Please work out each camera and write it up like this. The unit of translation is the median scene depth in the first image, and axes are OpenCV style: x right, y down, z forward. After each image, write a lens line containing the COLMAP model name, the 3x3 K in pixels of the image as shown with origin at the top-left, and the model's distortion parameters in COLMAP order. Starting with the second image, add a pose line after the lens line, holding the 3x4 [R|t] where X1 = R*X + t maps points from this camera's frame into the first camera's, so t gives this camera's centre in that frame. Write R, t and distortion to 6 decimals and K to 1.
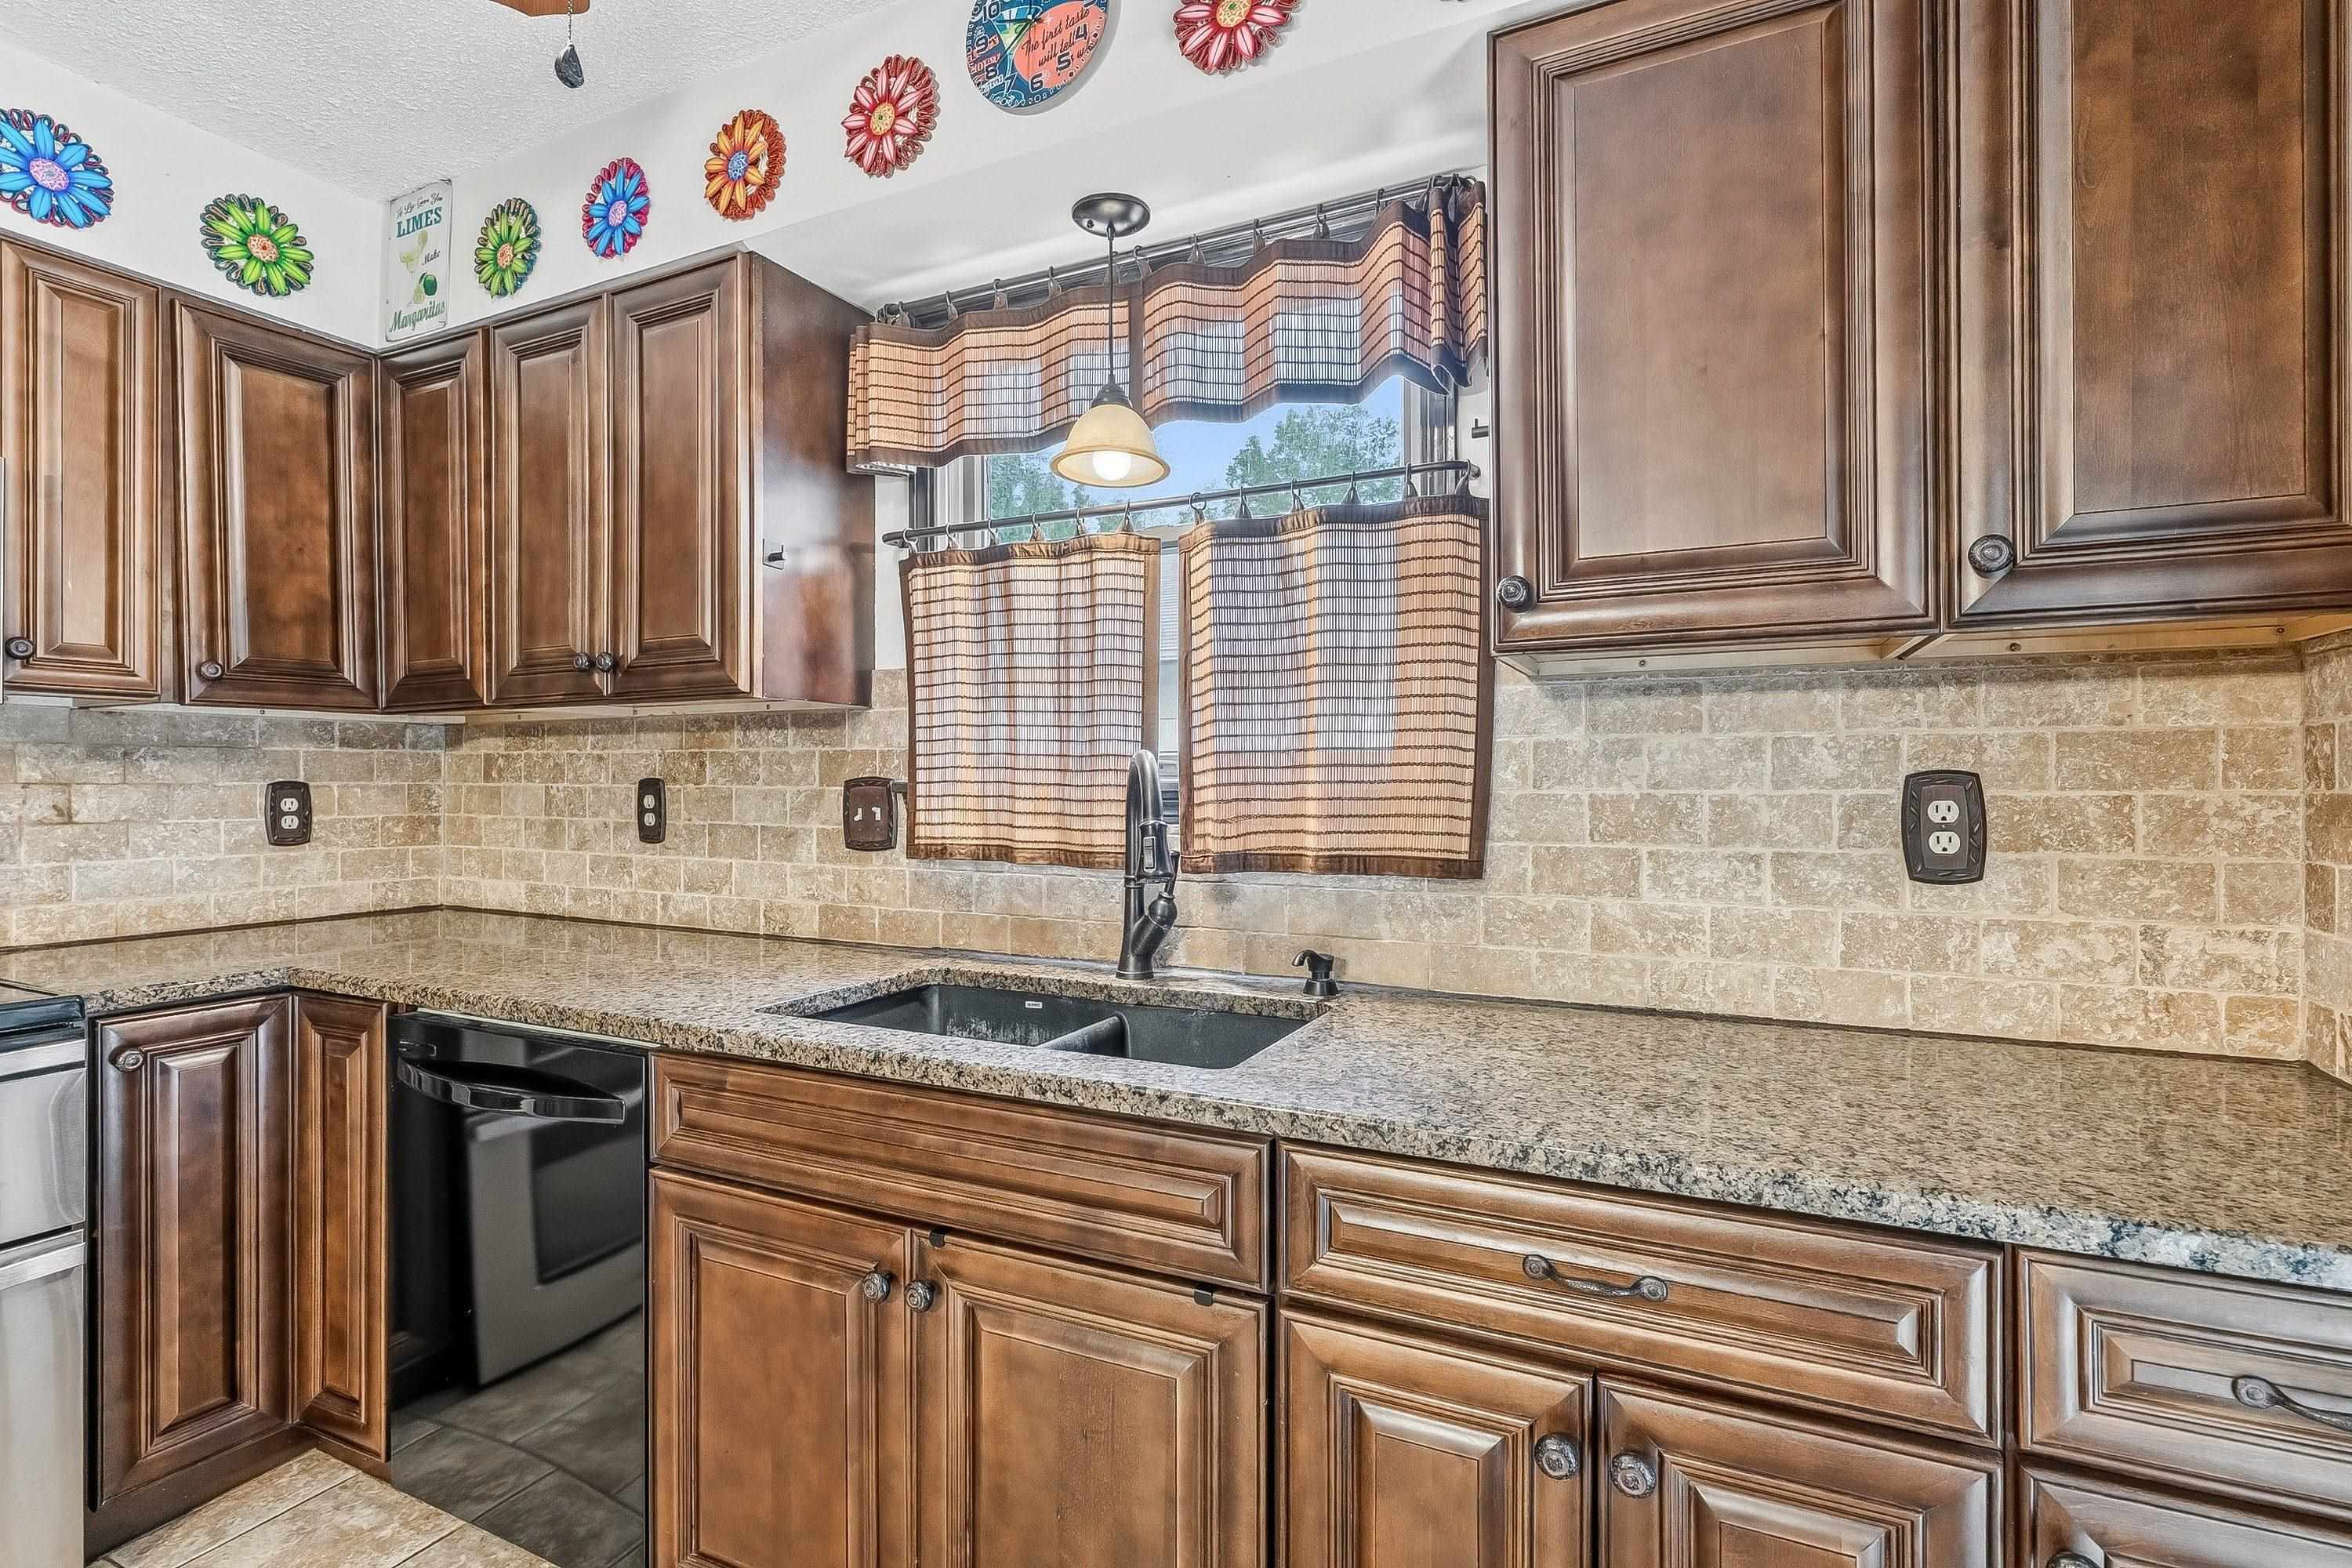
lens RADIAL K [[1100.8, 0, 1177.5], [0, 1100.8, 784.5], [0, 0, 1]] dist [-0.001890, -0.000651]
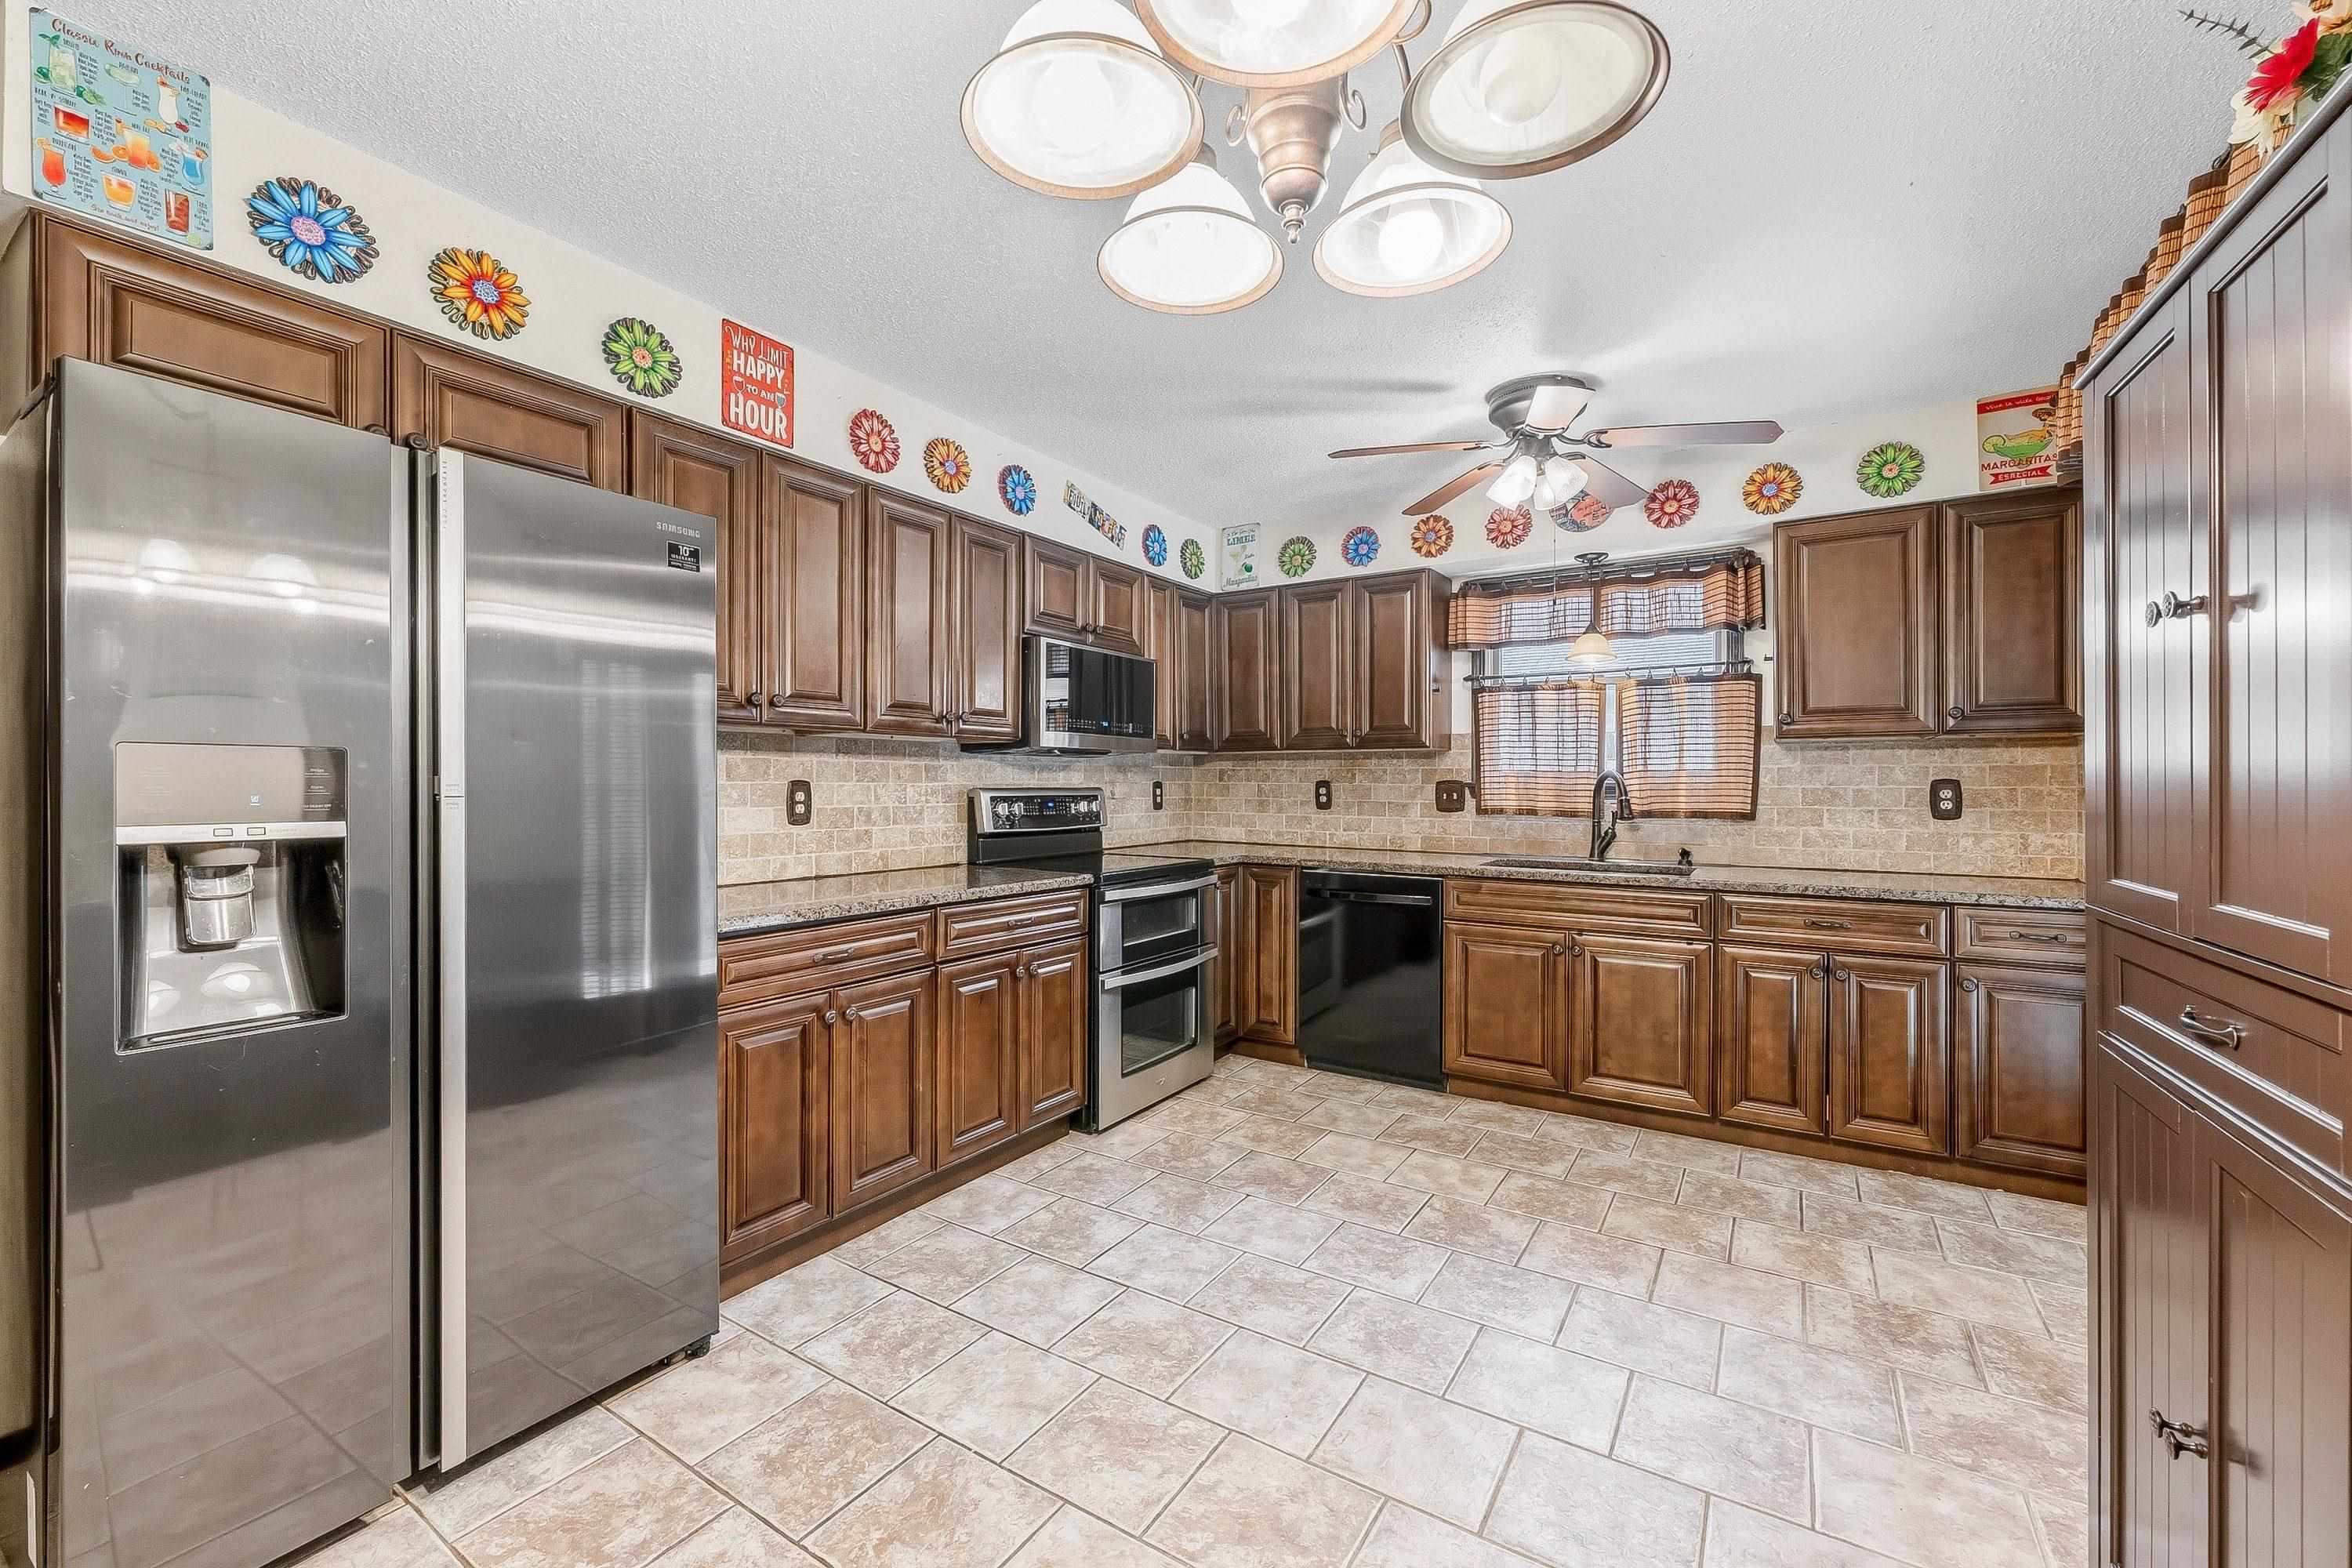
lens RADIAL K [[941.7, 0, 1177.2], [0, 941.7, 785.5], [0, 0, 1]] dist [-0.001693, -0.000316]
pose [[0.992475, 0.002703, -0.122420, -0.774588], [-0.002643, 0.999996, 0.000656, 0.005828], [0.122421, -0.000327, 0.992478, -1.315827]]
